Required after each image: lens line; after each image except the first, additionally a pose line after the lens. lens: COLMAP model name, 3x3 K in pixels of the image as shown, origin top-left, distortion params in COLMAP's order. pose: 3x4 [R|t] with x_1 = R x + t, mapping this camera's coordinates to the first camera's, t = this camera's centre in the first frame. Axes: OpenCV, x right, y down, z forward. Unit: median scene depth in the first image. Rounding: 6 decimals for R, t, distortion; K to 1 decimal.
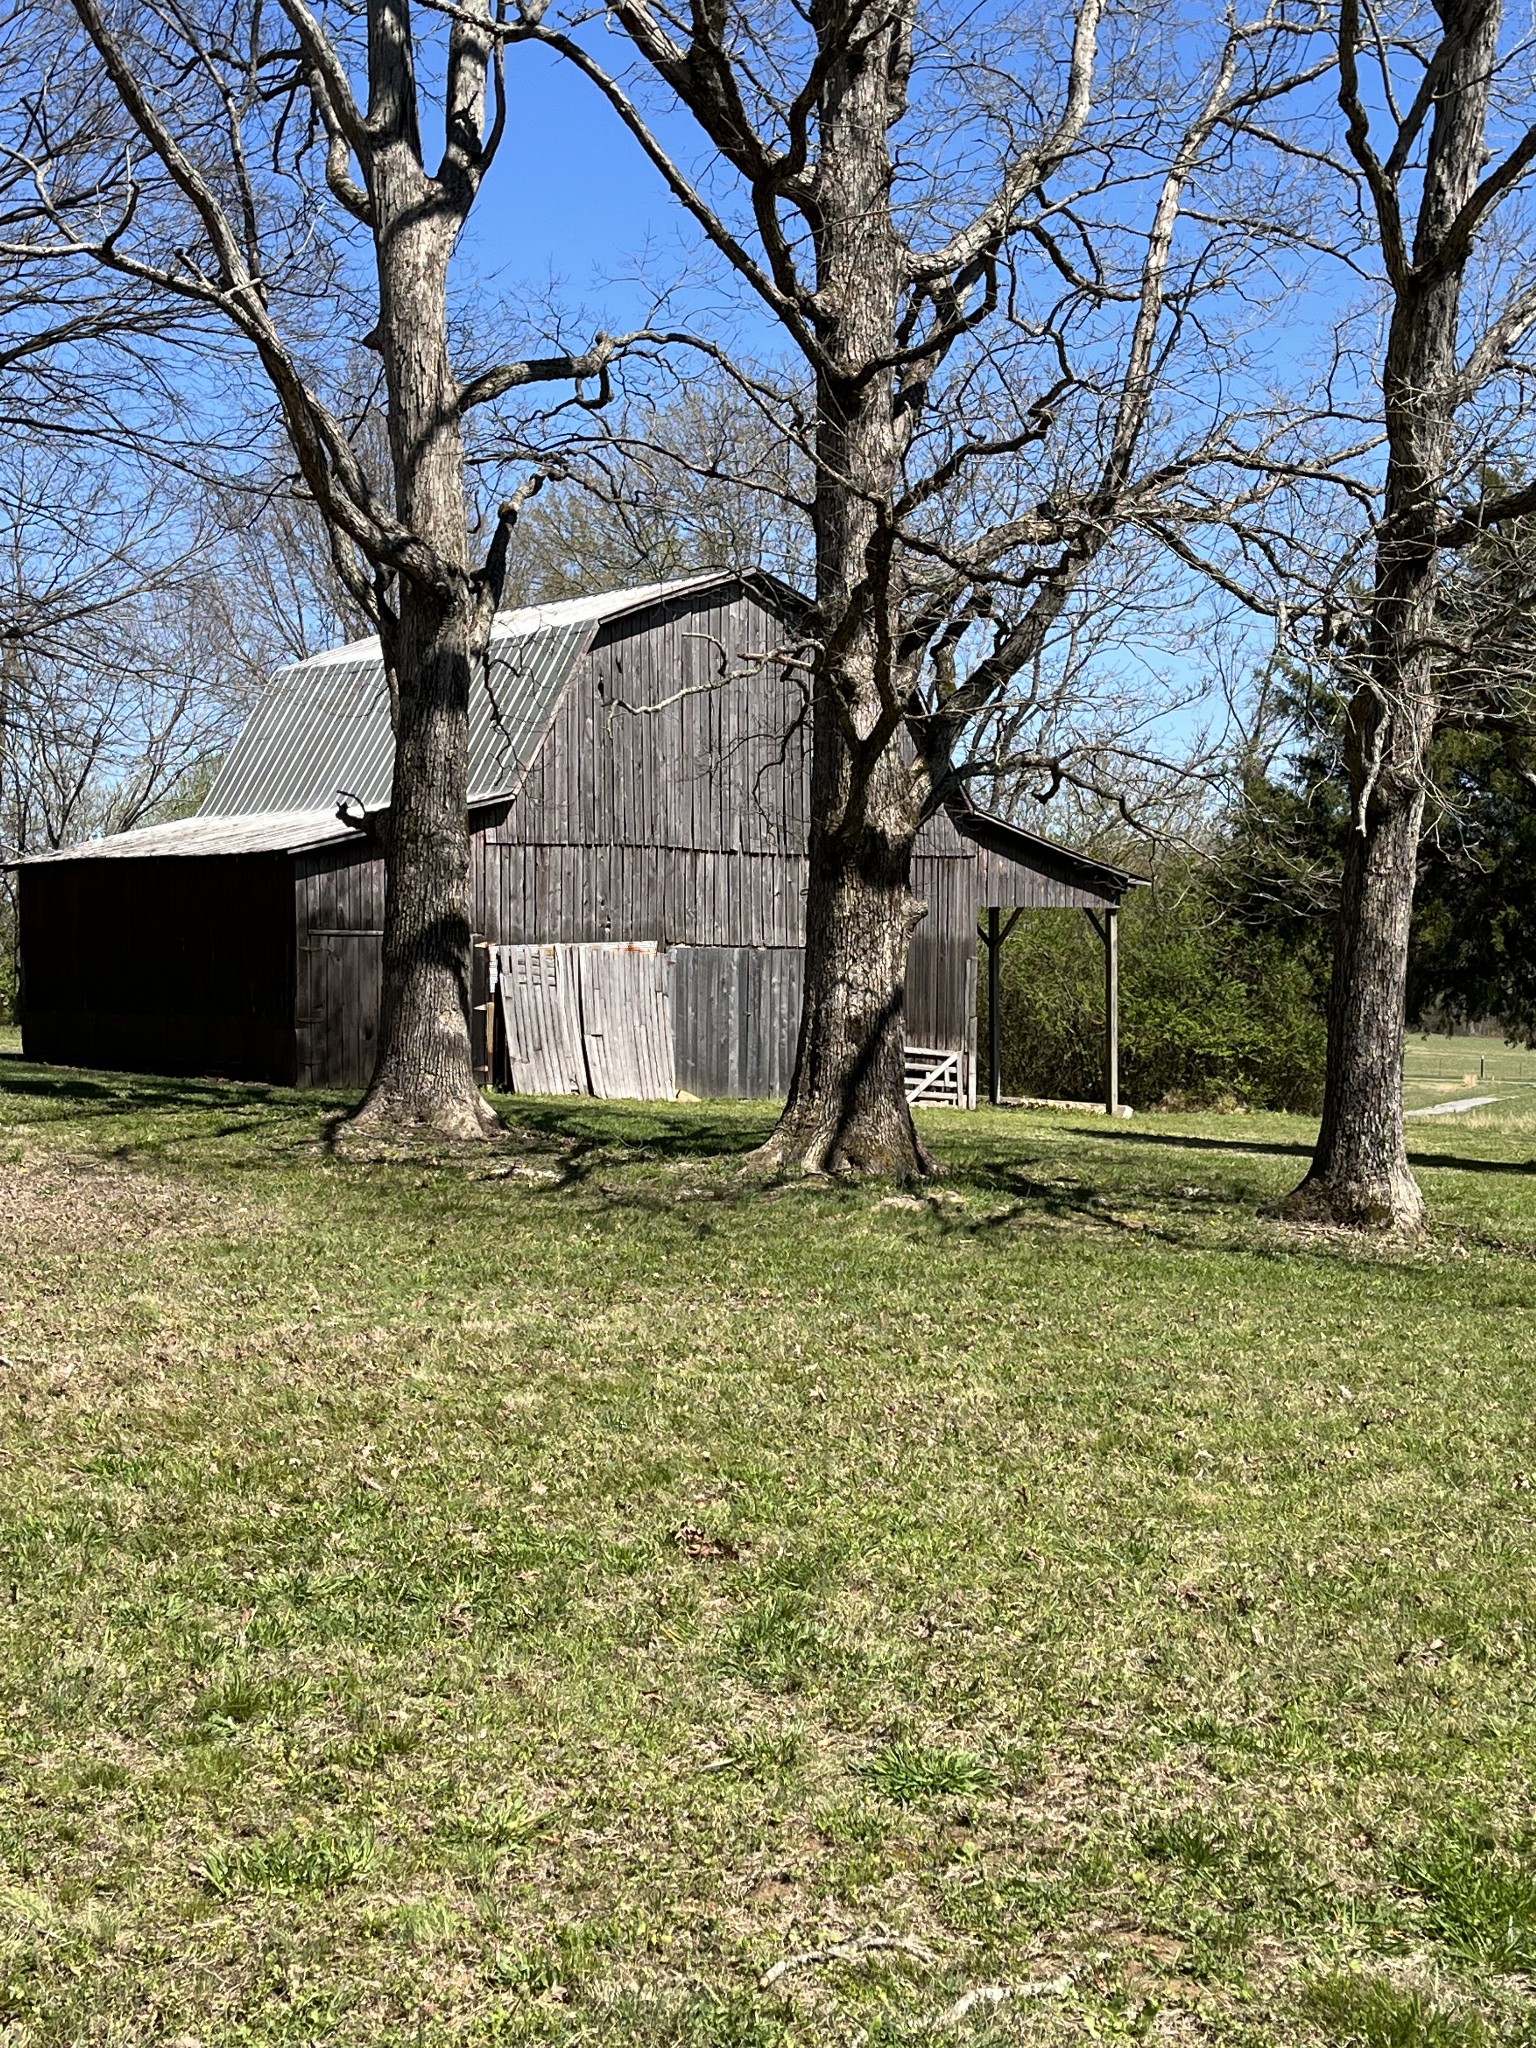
lens RADIAL K [[2533.9, 0, 767.5], [0, 2533.9, 1023.5], [0, 0, 1]] dist [-0.008268, -0.000281]
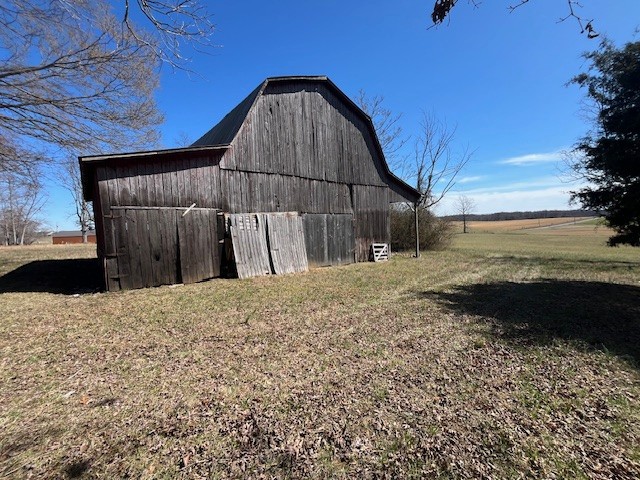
lens RADIAL K [[257.0, 0, 319.2], [0, 257.0, 240.5], [0, 0, 1]] dist [-0.005583, 0.000162]
pose [[0.997632, -0.047184, 0.050046, -0.035710], [0.045492, 0.998372, 0.034411, -0.010410], [-0.051588, -0.032053, 0.998154, 0.721427]]
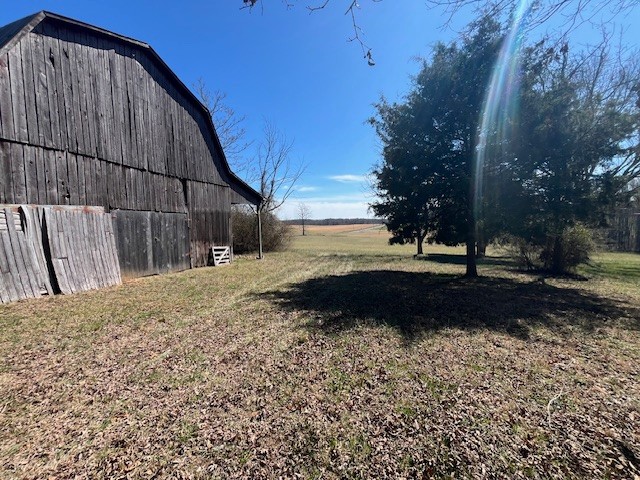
lens RADIAL K [[257.0, 0, 319.9], [0, 257.0, 239.7], [0, 0, 1]] dist [-0.005583, 0.000162]
pose [[0.807720, -0.053947, 0.587093, -0.025319], [0.033574, 0.998398, 0.045549, -0.009597], [-0.588610, -0.017080, 0.808237, 0.726809]]
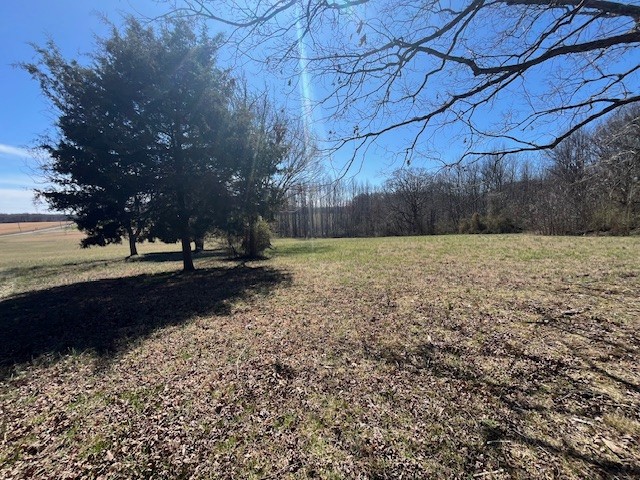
lens RADIAL K [[257.0, 0, 321.9], [0, 257.0, 238.2], [0, 0, 1]] dist [-0.005583, 0.000162]
pose [[-0.059795, -0.089115, 0.994225, -0.023167], [0.037971, 0.995083, 0.091476, -0.008681], [-0.997488, 0.043221, -0.056117, 0.721001]]
